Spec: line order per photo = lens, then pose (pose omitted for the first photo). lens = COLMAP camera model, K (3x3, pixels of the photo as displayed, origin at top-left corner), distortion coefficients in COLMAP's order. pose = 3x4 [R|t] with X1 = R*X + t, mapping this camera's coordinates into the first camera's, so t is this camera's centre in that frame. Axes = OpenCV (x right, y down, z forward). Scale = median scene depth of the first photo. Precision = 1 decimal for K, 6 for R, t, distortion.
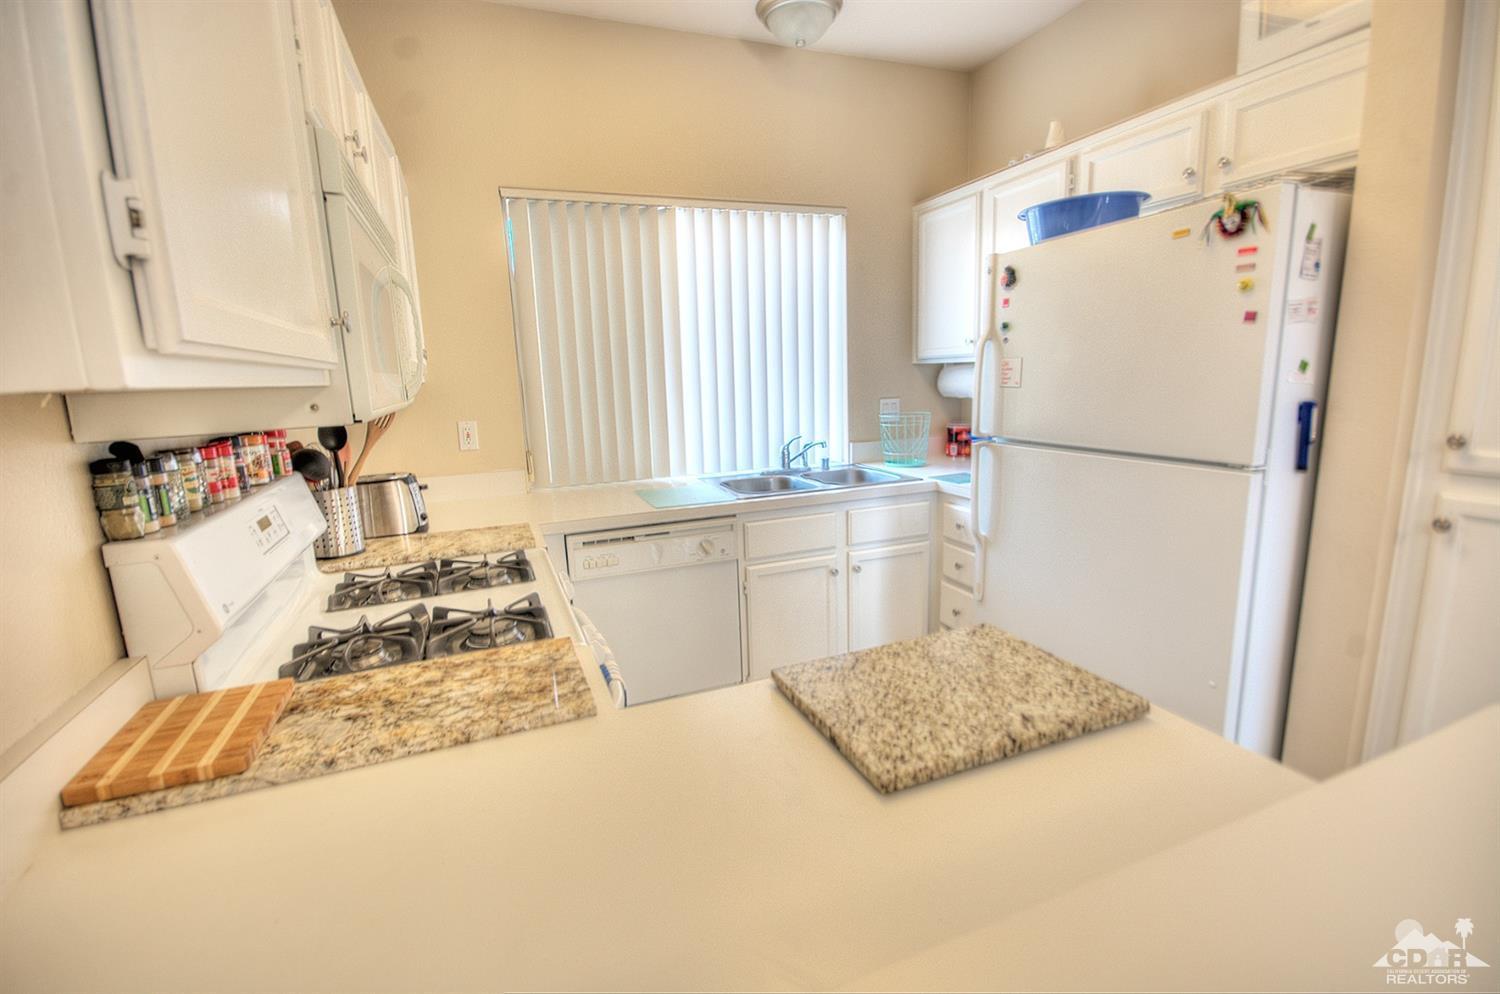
lens RADIAL K [[676.7, 0, 746.5], [0, 676.7, 493.7], [0, 0, 1]] dist [-0.000498, -0.006317]
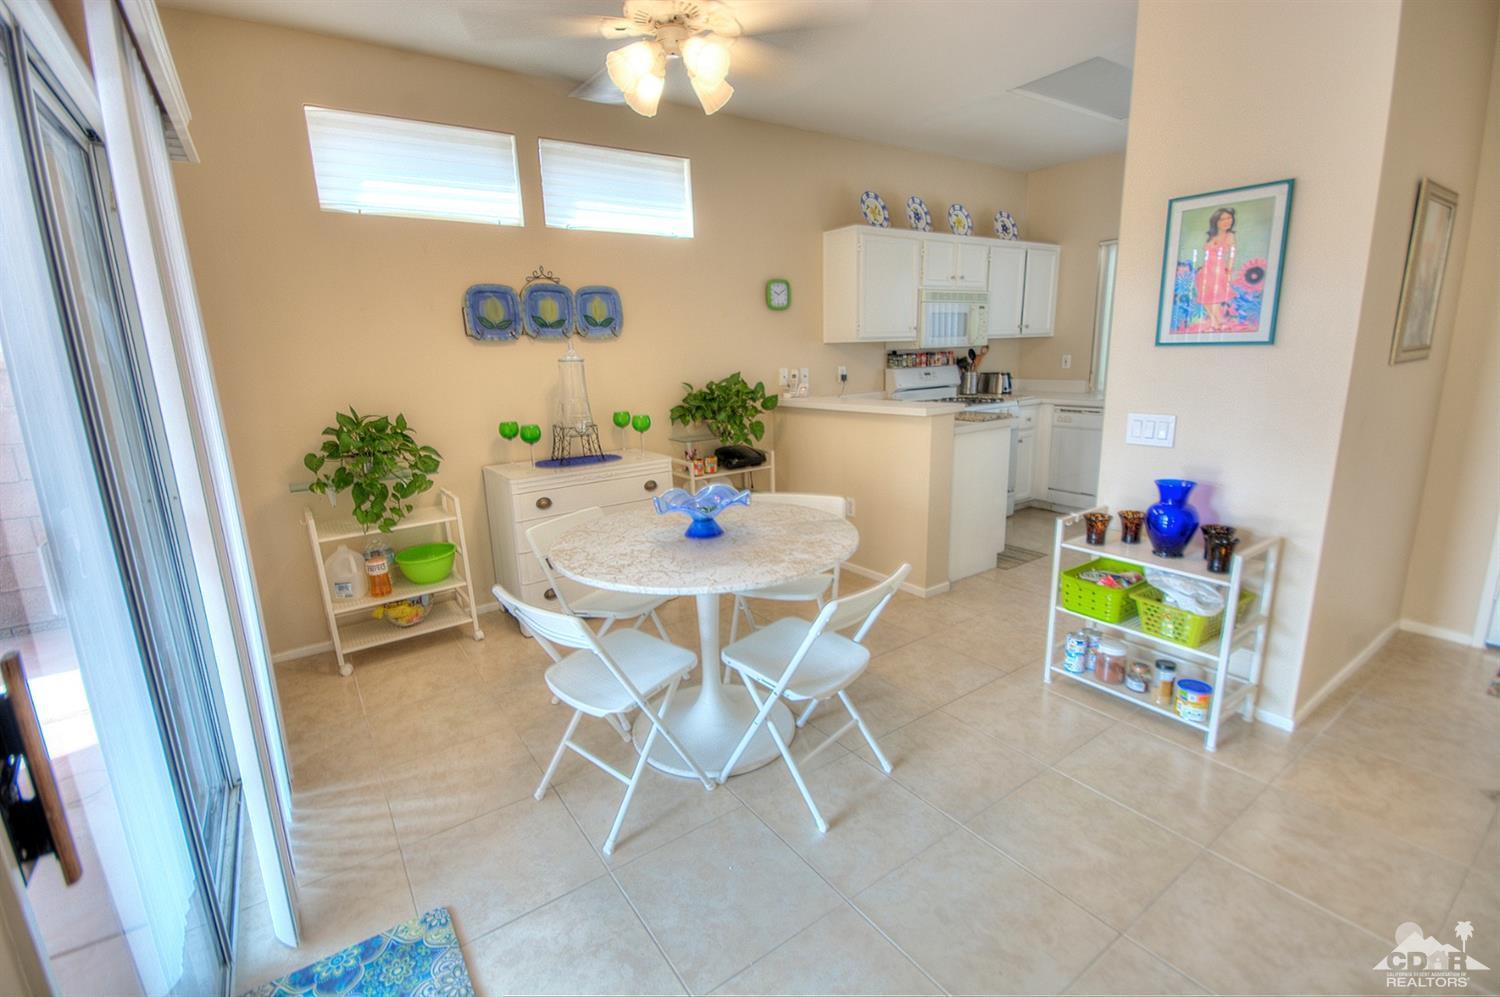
lens RADIAL K [[676.7, 0, 736.5], [0, 676.7, 499.6], [0, 0, 1]] dist [-0.000498, -0.006317]
pose [[0.239074, 0.247682, -0.938881, 2.326851], [-0.154269, 0.964328, 0.215112, 0.057719], [0.958668, 0.093413, 0.268755, -0.862712]]
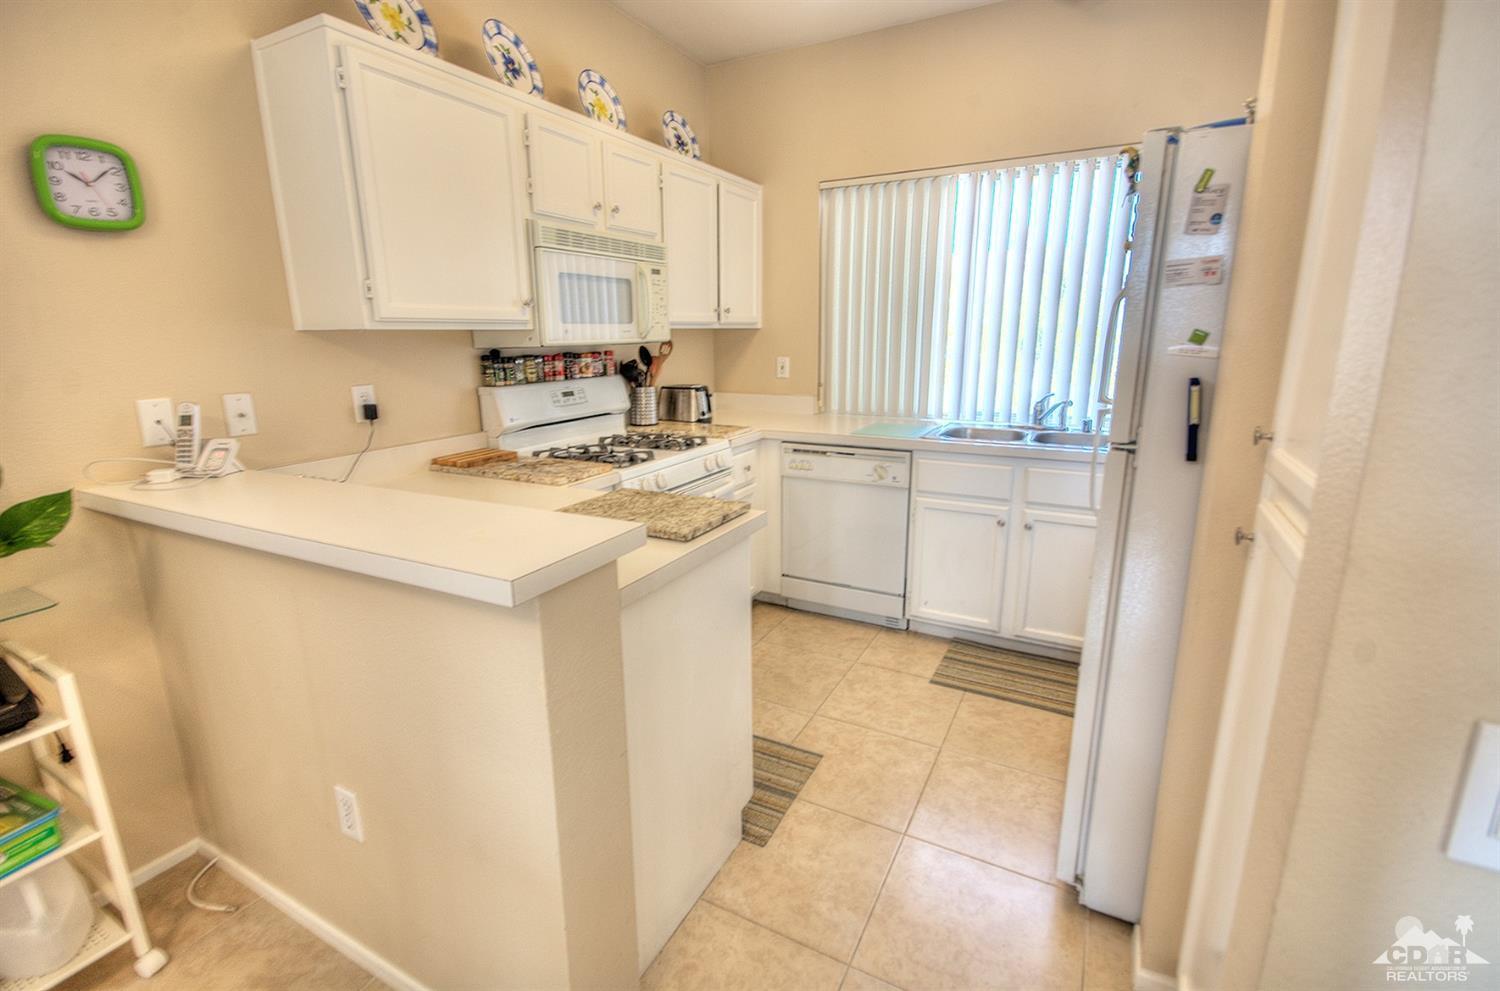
lens RADIAL K [[676.7, 0, 720.1], [0, 676.7, 494.0], [0, 0, 1]] dist [-0.000498, -0.006317]
pose [[0.630696, 0.210054, -0.747060, 0.970062], [-0.149634, 0.977522, 0.148528, -0.028347], [0.761467, 0.018109, 0.647951, -0.010135]]
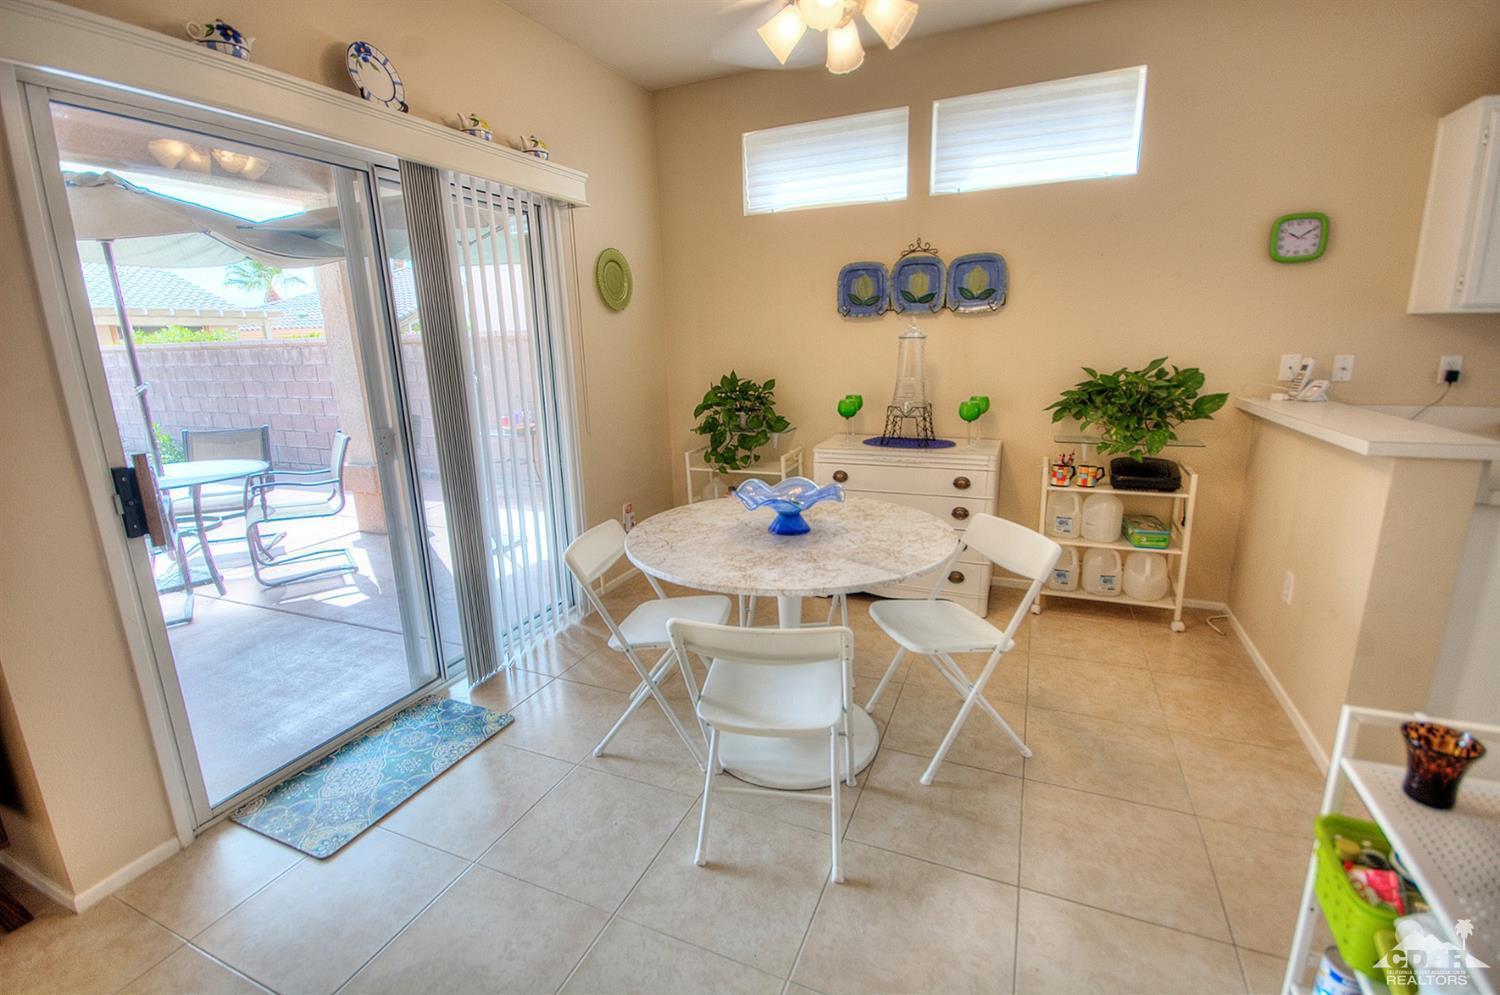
lens RADIAL K [[676.7, 0, 739.5], [0, 676.7, 498.7], [0, 0, 1]] dist [-0.000498, -0.006317]
pose [[-0.711211, 0.221838, -0.667058, 1.937398], [-0.071375, 0.921212, 0.382459, -0.114746], [0.699346, 0.319620, -0.639342, 0.226099]]
